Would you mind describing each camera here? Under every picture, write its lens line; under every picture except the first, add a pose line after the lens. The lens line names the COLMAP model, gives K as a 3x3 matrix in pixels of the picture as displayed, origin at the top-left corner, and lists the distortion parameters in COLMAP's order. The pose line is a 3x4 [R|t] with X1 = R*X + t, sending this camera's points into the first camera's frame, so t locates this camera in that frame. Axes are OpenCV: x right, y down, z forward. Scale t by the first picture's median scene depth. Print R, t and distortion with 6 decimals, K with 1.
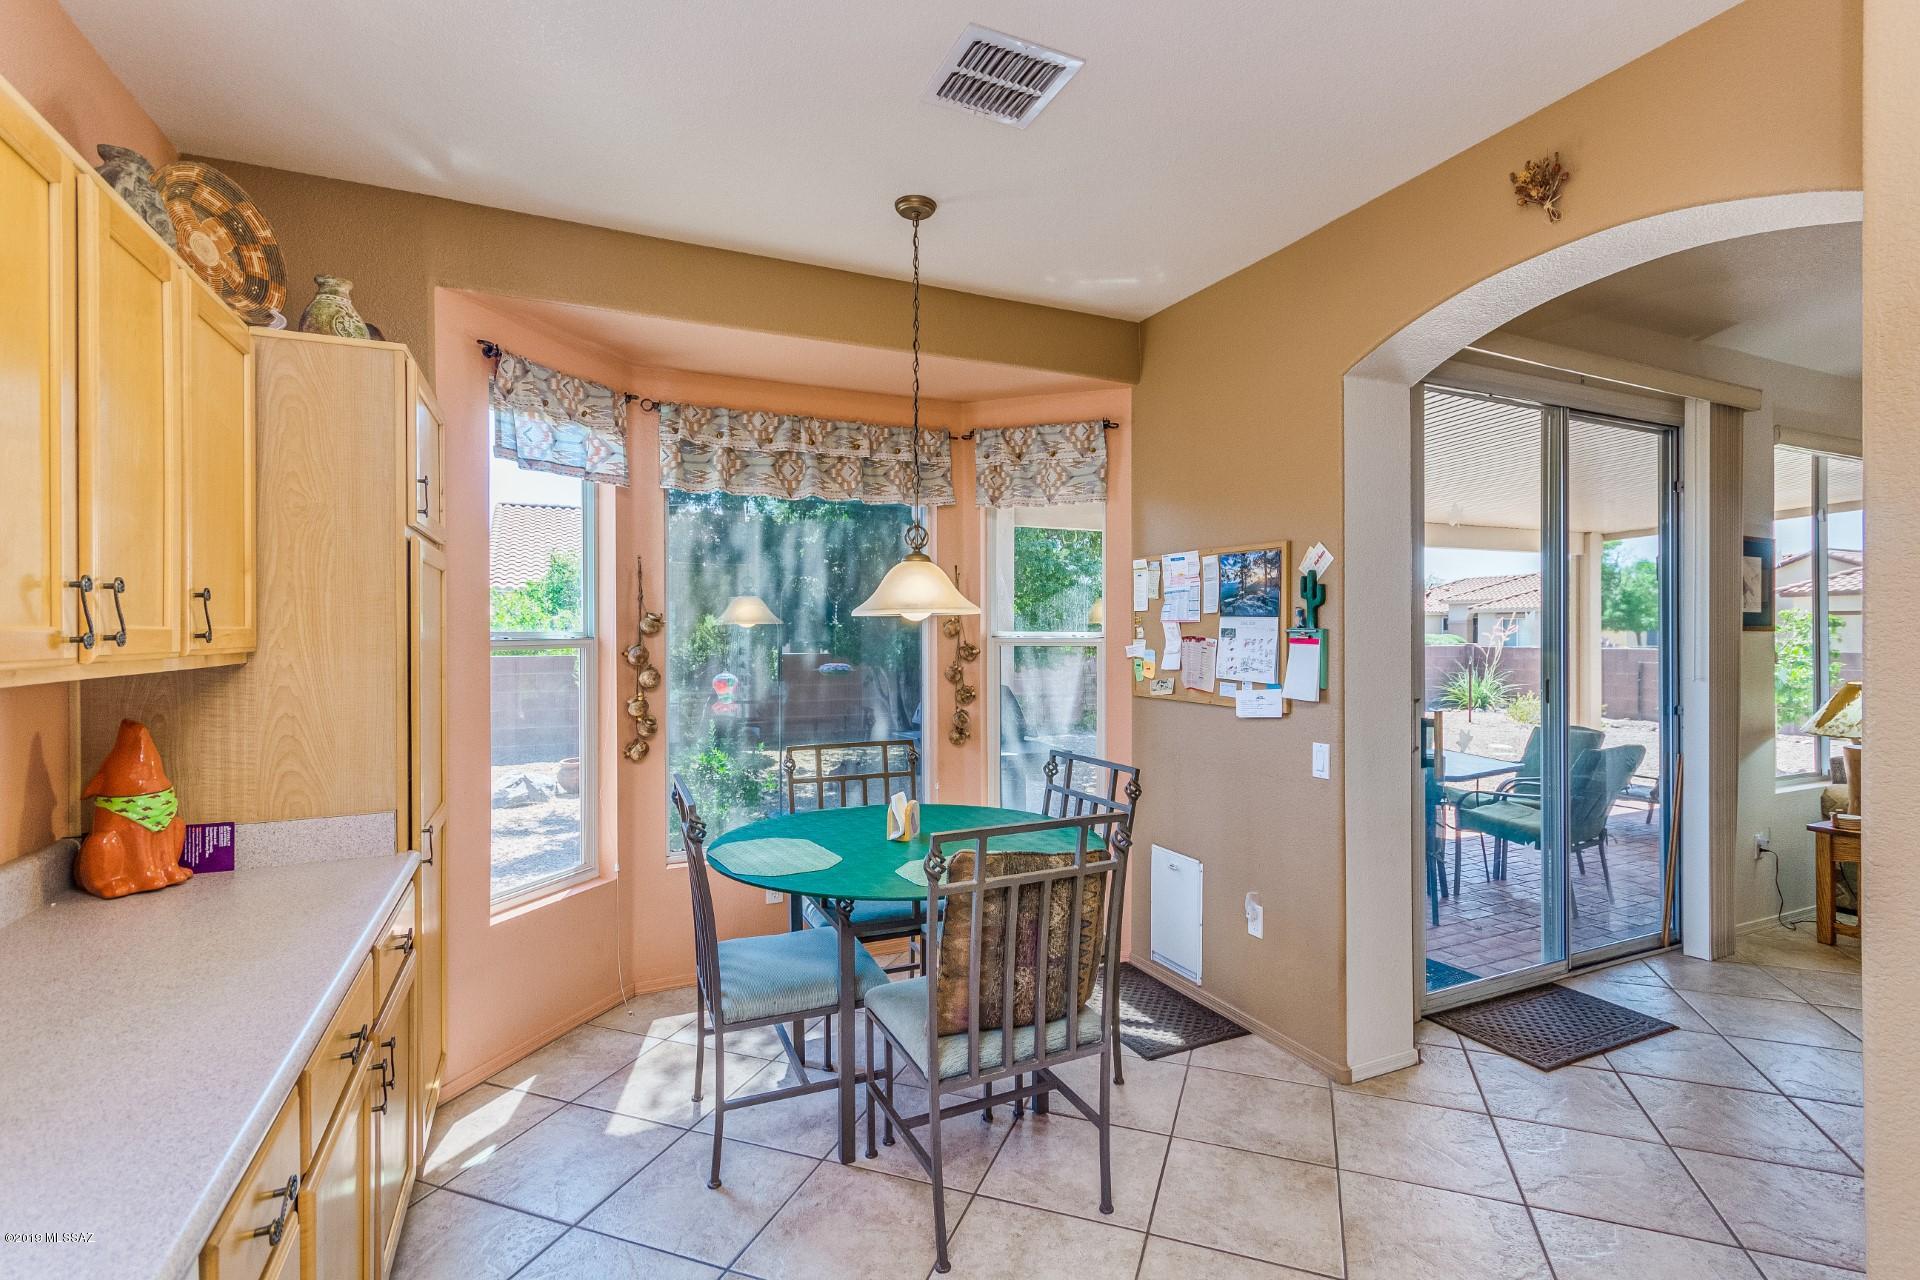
lens RADIAL K [[891.2, 0, 964.2], [0, 891.2, 637.3], [0, 0, 1]] dist [-0.000714, -0.000414]
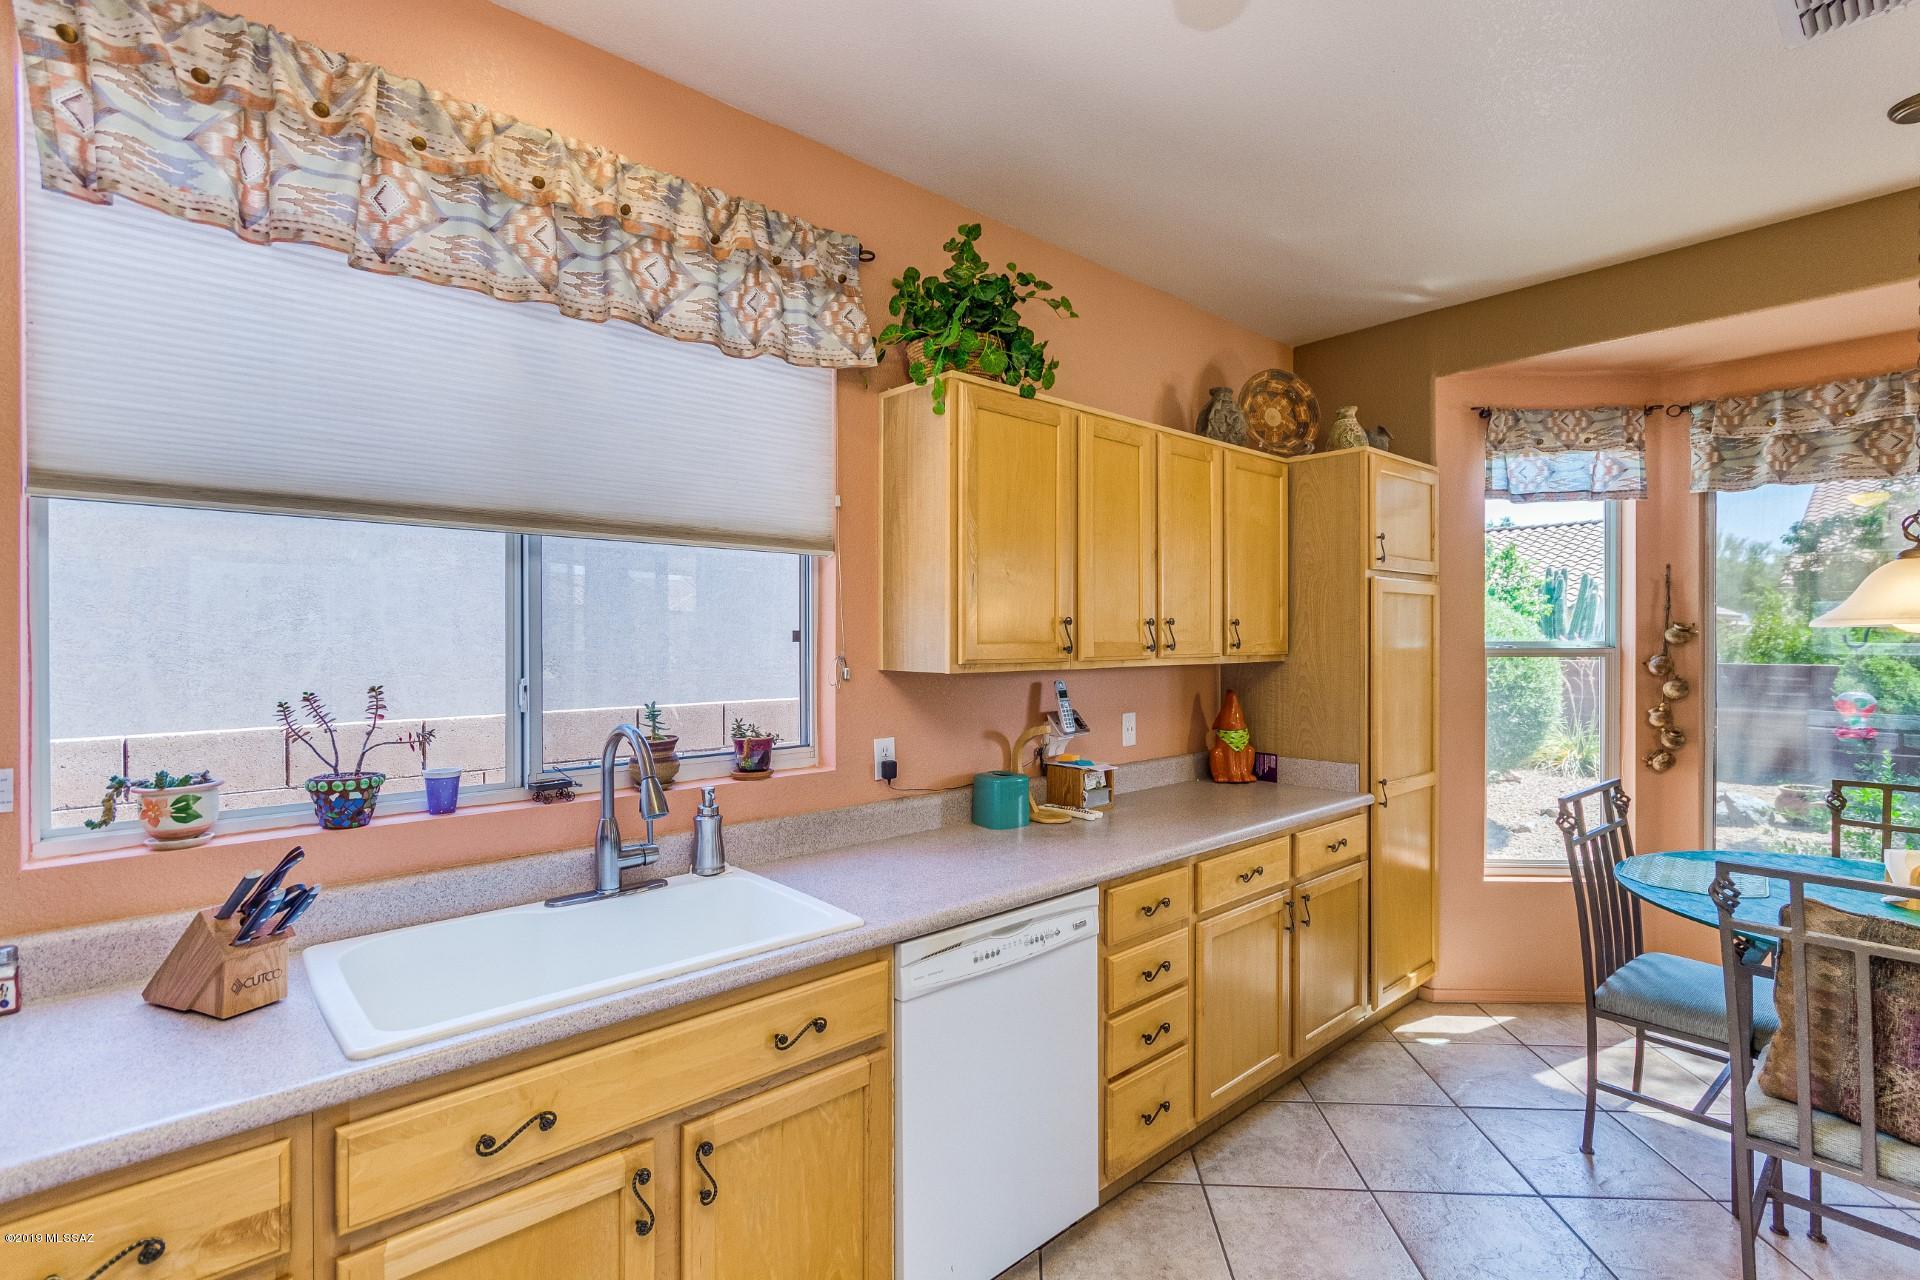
lens RADIAL K [[891.2, 0, 965.9], [0, 891.2, 647.9], [0, 0, 1]] dist [-0.000714, -0.000414]
pose [[0.284681, 0.015886, -0.958491, 0.385022], [-0.005583, 0.999873, 0.014913, -0.010249], [0.958606, 0.001106, 0.284733, -0.029982]]
